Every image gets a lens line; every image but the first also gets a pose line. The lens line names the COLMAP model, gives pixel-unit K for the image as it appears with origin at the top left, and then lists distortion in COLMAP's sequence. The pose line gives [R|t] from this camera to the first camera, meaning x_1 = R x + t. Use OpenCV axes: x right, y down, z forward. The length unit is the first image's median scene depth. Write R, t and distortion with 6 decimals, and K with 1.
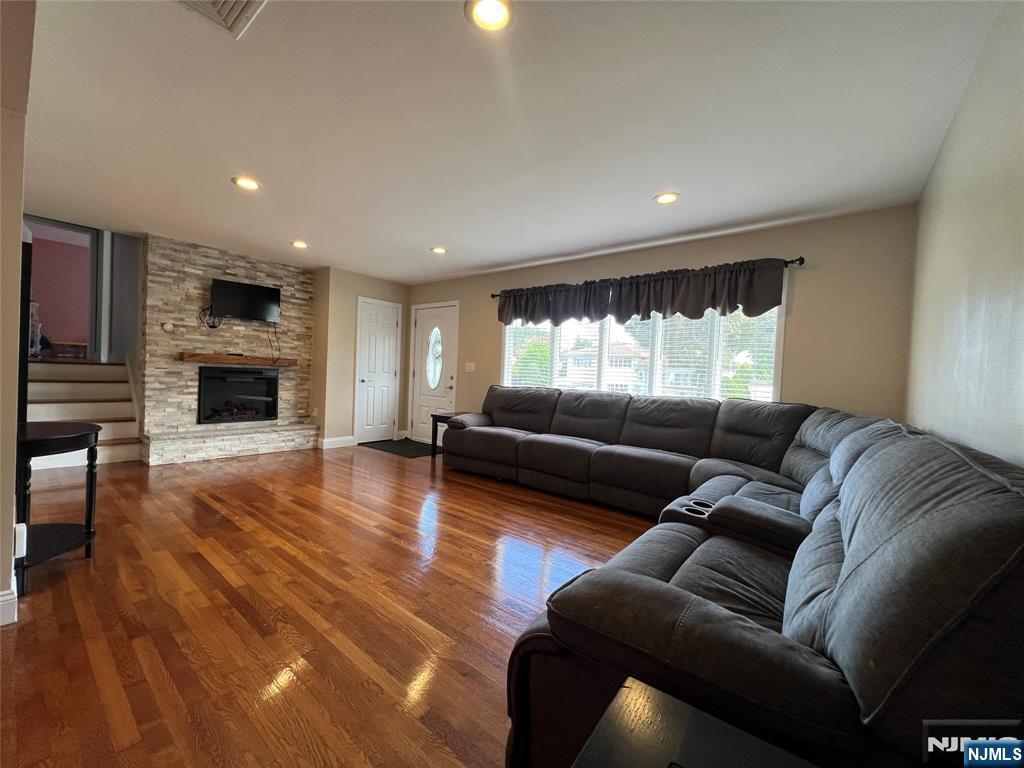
lens RADIAL K [[411.3, 0, 512.0], [0, 411.3, 384.0], [0, 0, 1]] dist [-0.000811, -0.000053]
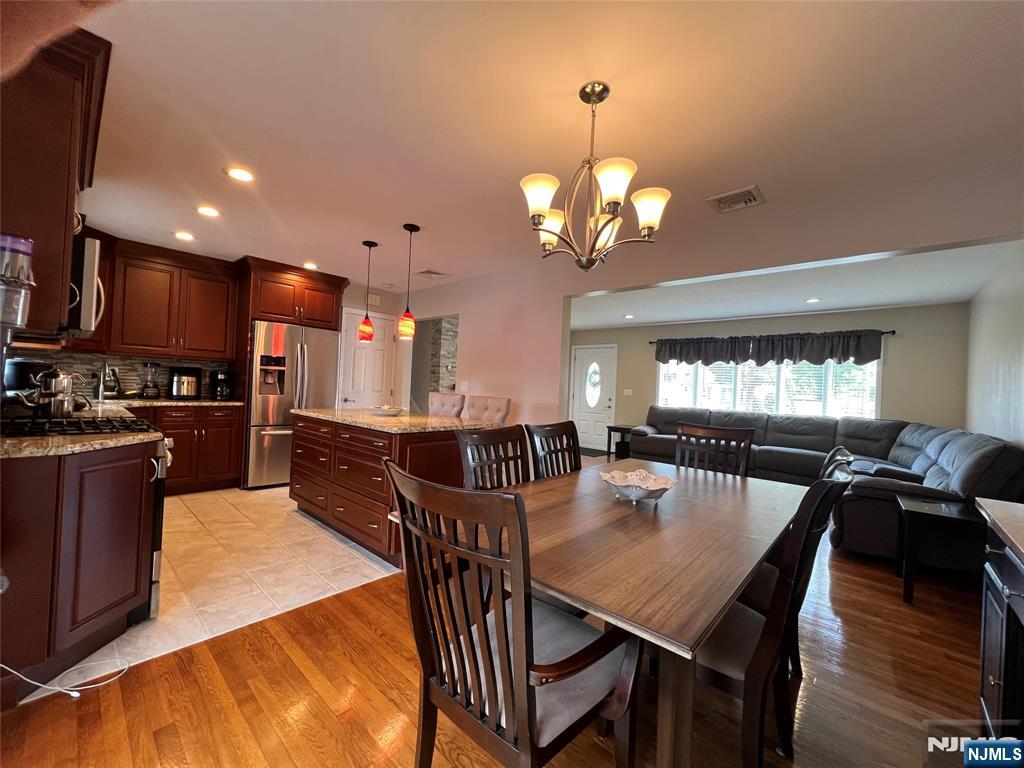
lens RADIAL K [[411.3, 0, 512.0], [0, 411.3, 384.0], [0, 0, 1]] dist [-0.000811, -0.000053]
pose [[0.998119, -0.001216, -0.061295, -0.481935], [-0.000755, 0.999484, -0.032126, -0.028636], [0.061302, 0.032111, 0.997603, -0.485430]]
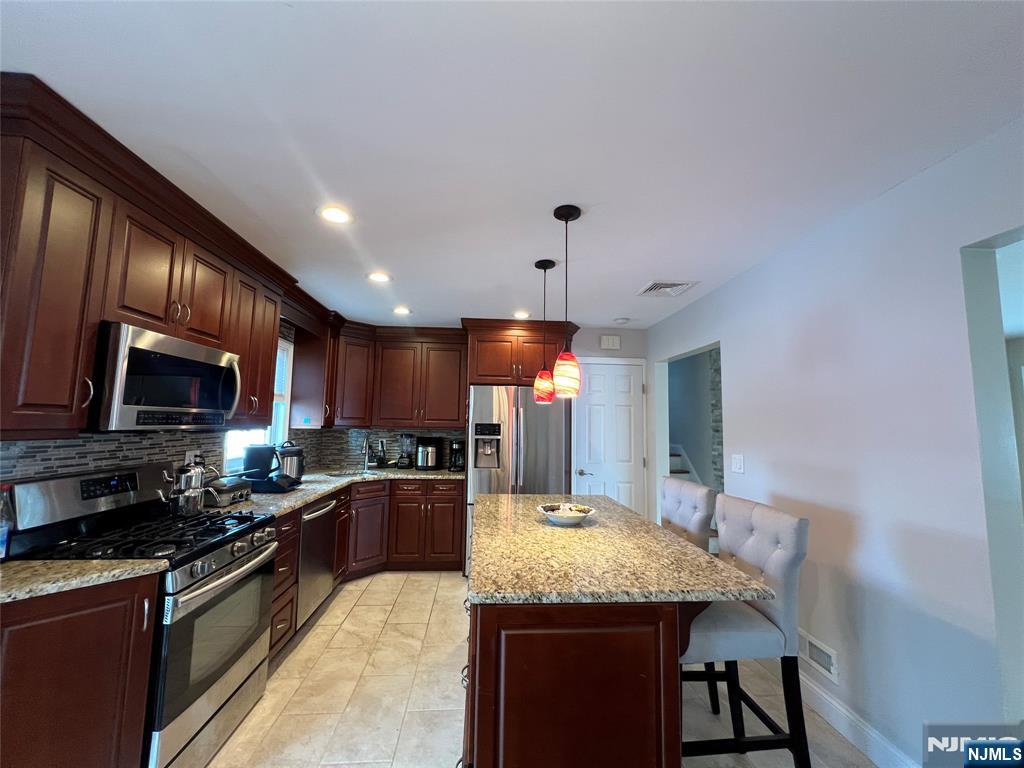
lens RADIAL K [[407.5, 0, 512.0], [0, 407.5, 384.0], [0, 0, 1]] dist [-0.002576, -0.000169]
pose [[0.683207, -0.104925, -0.722647, -0.450671], [-0.003130, 0.989193, -0.146585, -0.079956], [0.730218, 0.102410, 0.675495, -0.116874]]
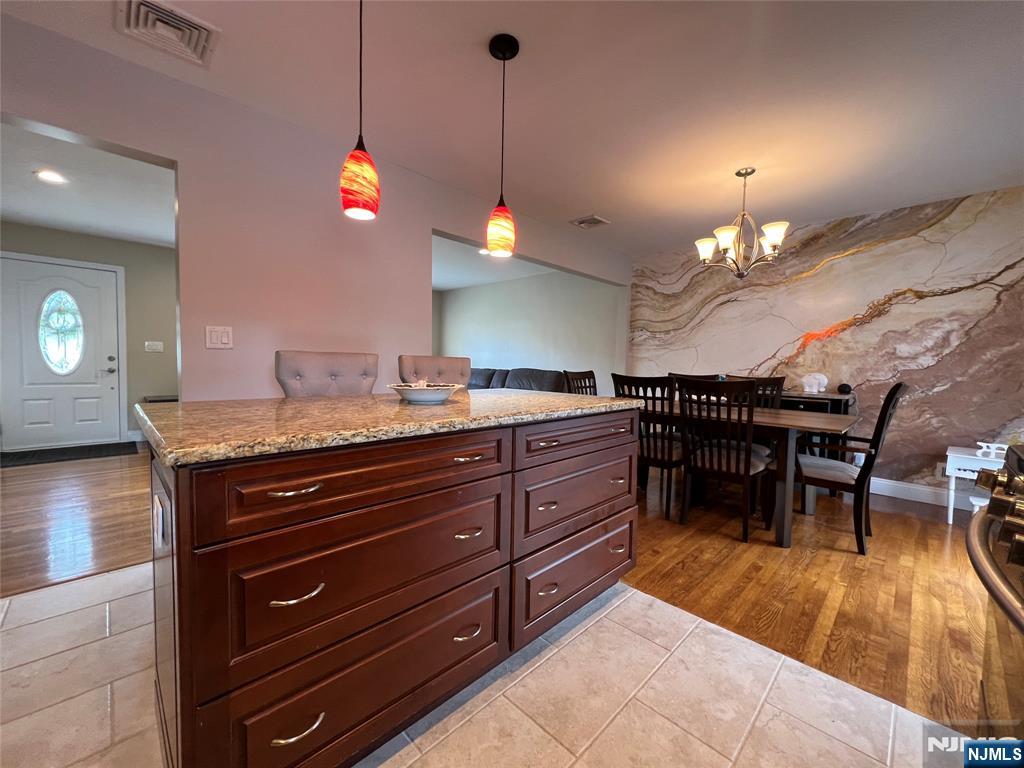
lens RADIAL K [[407.5, 0, 512.0], [0, 407.5, 384.0], [0, 0, 1]] dist [-0.002576, -0.000169]
pose [[0.110962, -0.091147, 0.989636, -1.080531], [0.007980, 0.995835, 0.090823, -0.039622], [-0.993793, -0.002181, 0.111227, 0.131050]]
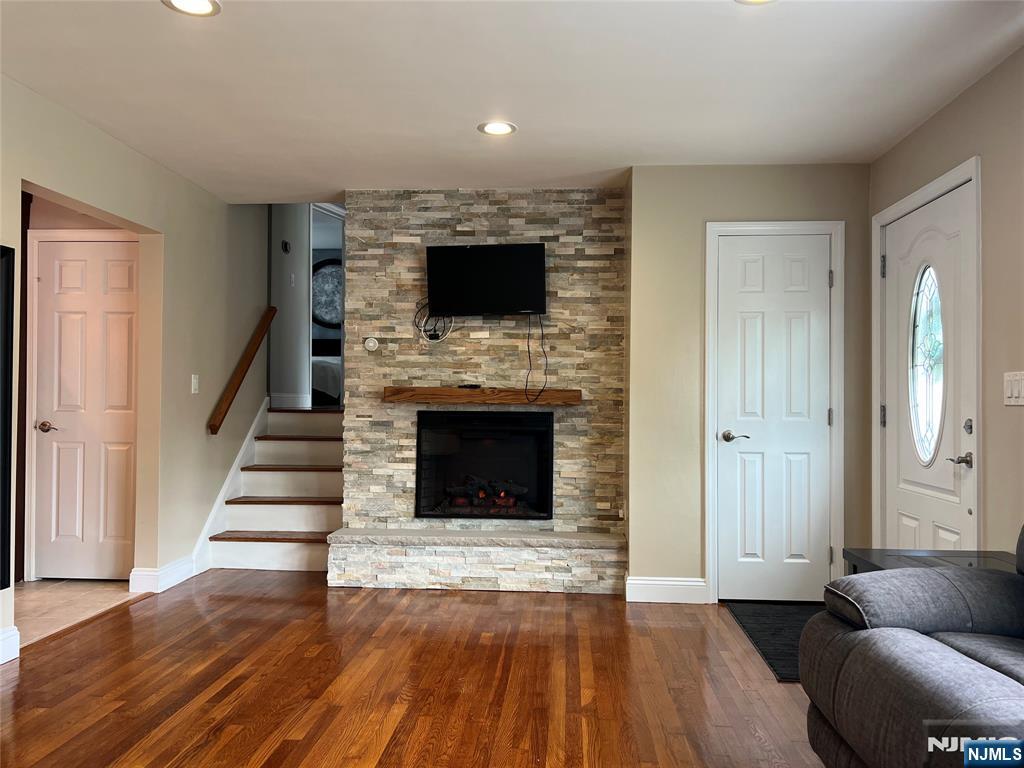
lens RADIAL K [[767.4, 0, 515.1], [0, 767.4, 395.6], [0, 0, 1]] dist [0.043934, -0.010383]
pose [[0.574043, -0.045372, -0.817567, 0.146769], [-0.003747, 0.998308, -0.058033, -0.004780], [0.818817, 0.036377, 0.572901, 0.521269]]
